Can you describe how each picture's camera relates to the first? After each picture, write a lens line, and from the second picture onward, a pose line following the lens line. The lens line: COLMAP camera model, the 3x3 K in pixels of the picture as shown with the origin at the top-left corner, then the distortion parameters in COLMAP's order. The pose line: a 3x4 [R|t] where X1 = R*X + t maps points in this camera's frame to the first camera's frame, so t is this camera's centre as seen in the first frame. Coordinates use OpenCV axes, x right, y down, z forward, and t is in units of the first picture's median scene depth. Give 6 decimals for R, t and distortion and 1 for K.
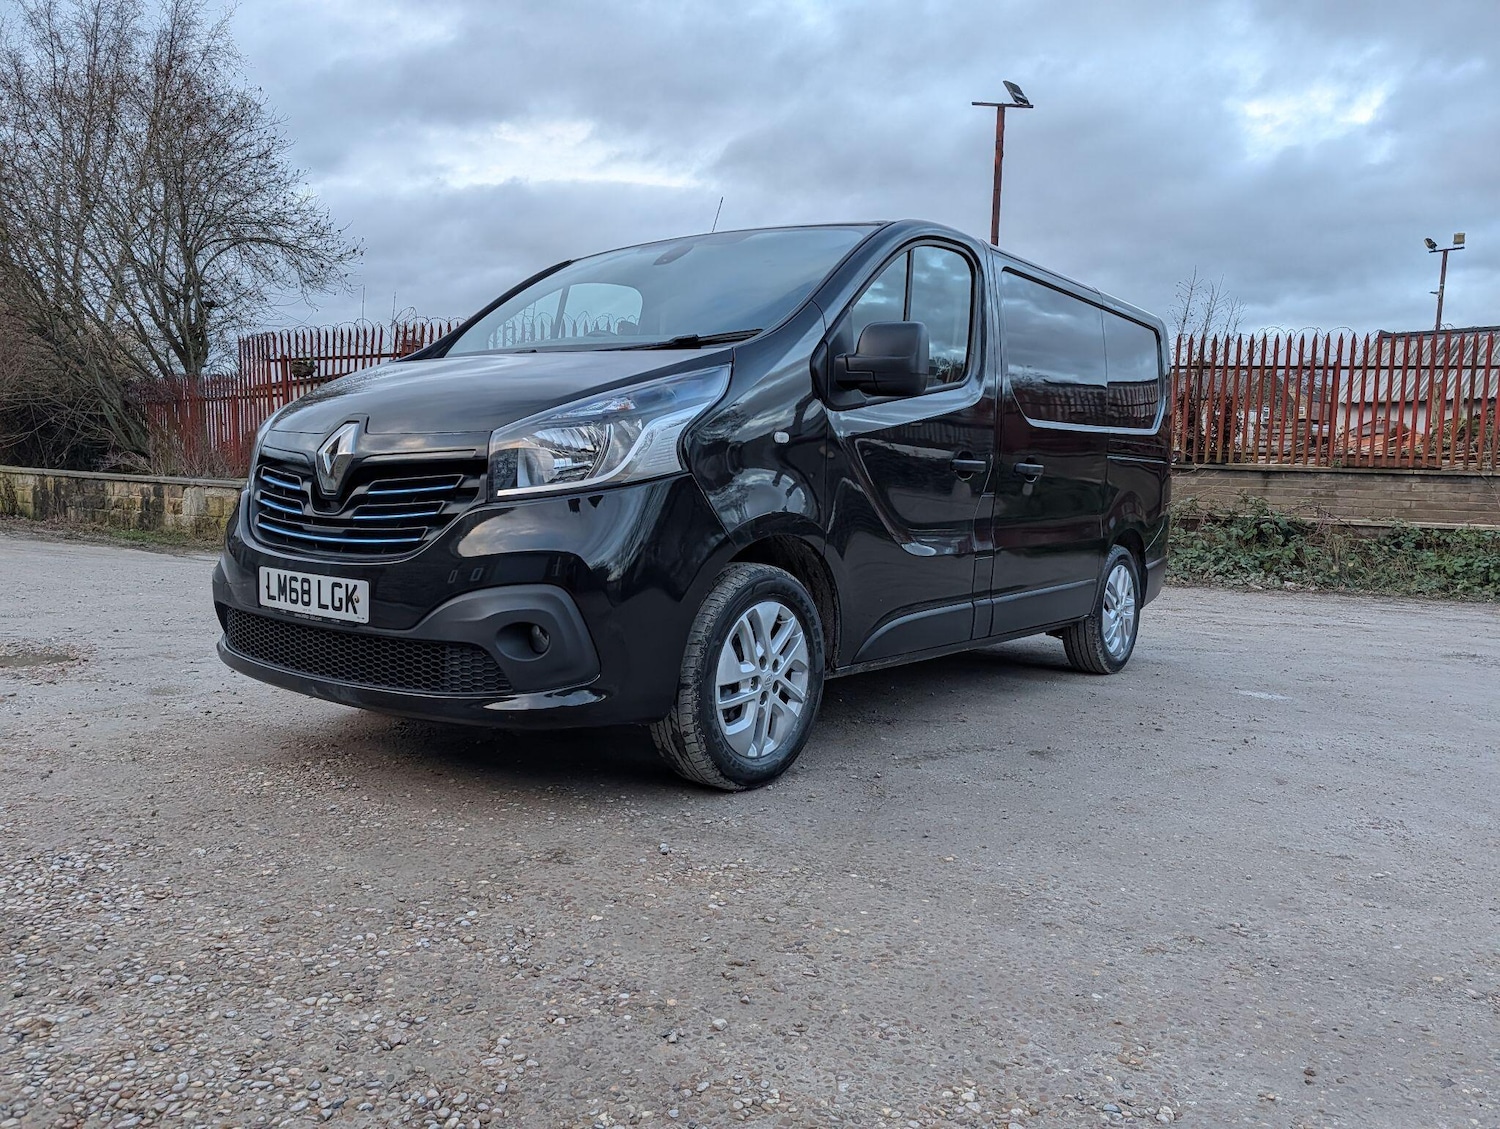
lens RADIAL K [[1133.9, 0, 774.1], [0, 1133.9, 553.9], [0, 0, 1]] dist [0.020611, -0.009700]
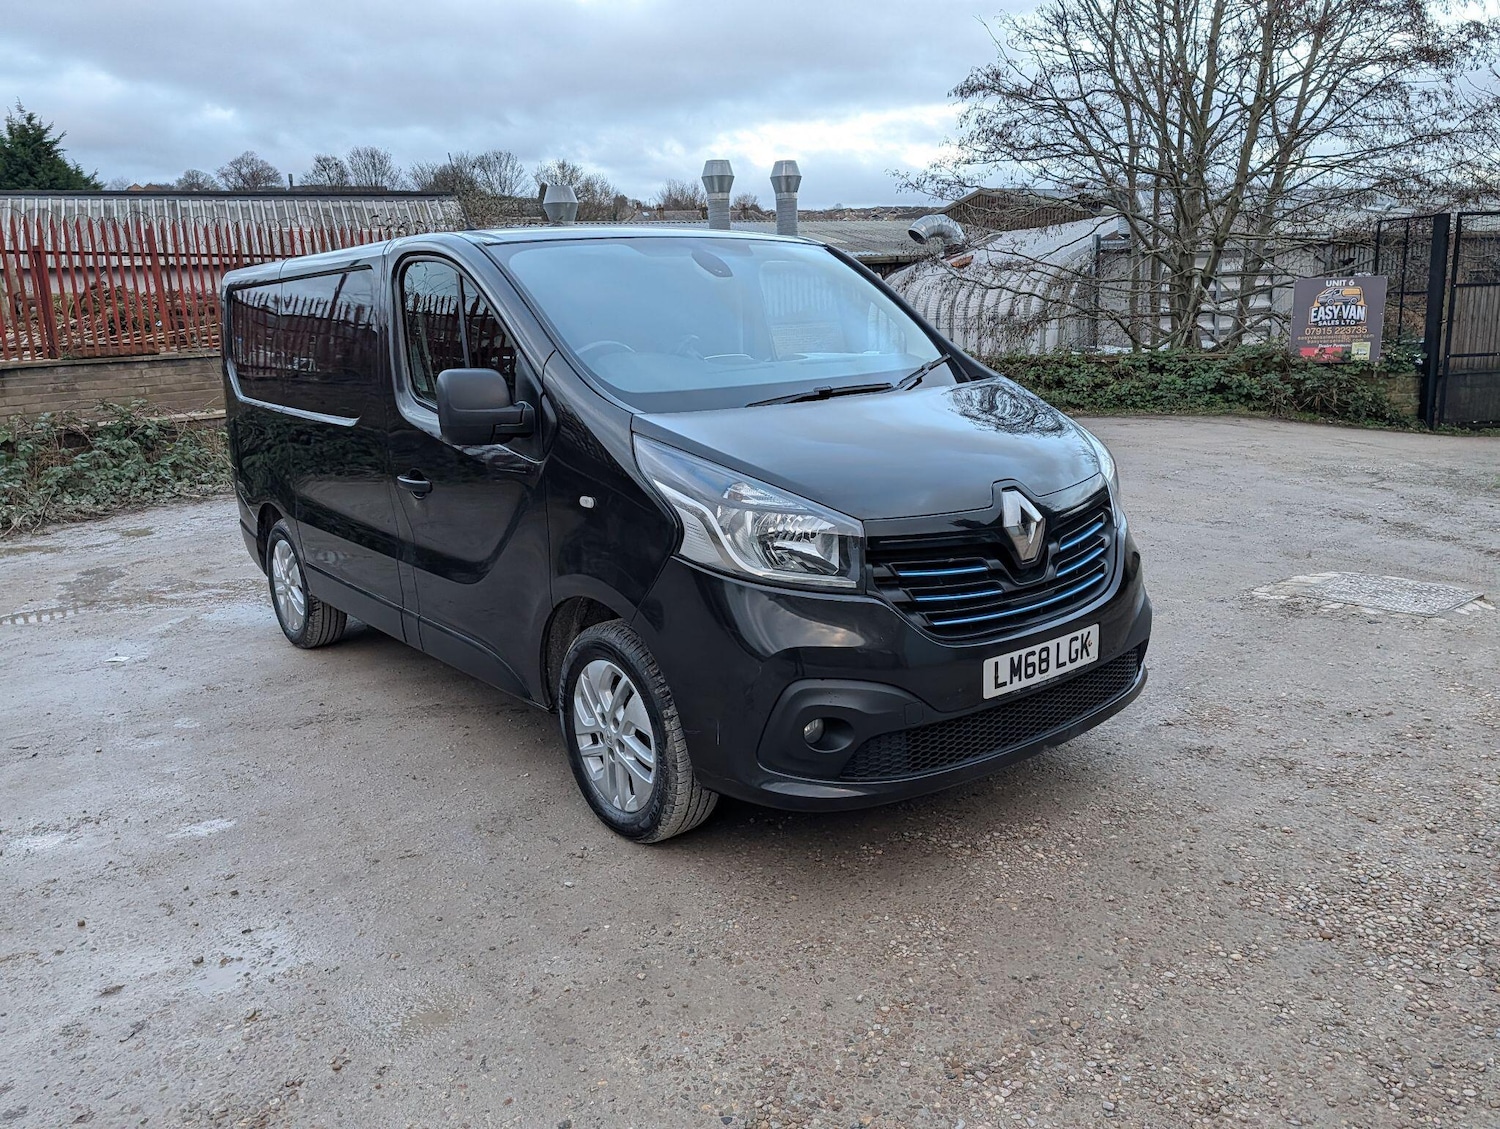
lens RADIAL K [[1125.6, 0, 739.9], [0, 1125.6, 555.7], [0, 0, 1]] dist [0.039057, -0.041170]
pose [[0.268713, -0.245404, 0.931434, -1.293307], [0.115238, 0.968246, 0.221858, -0.288341], [-0.956302, 0.047721, 0.288460, 0.888697]]
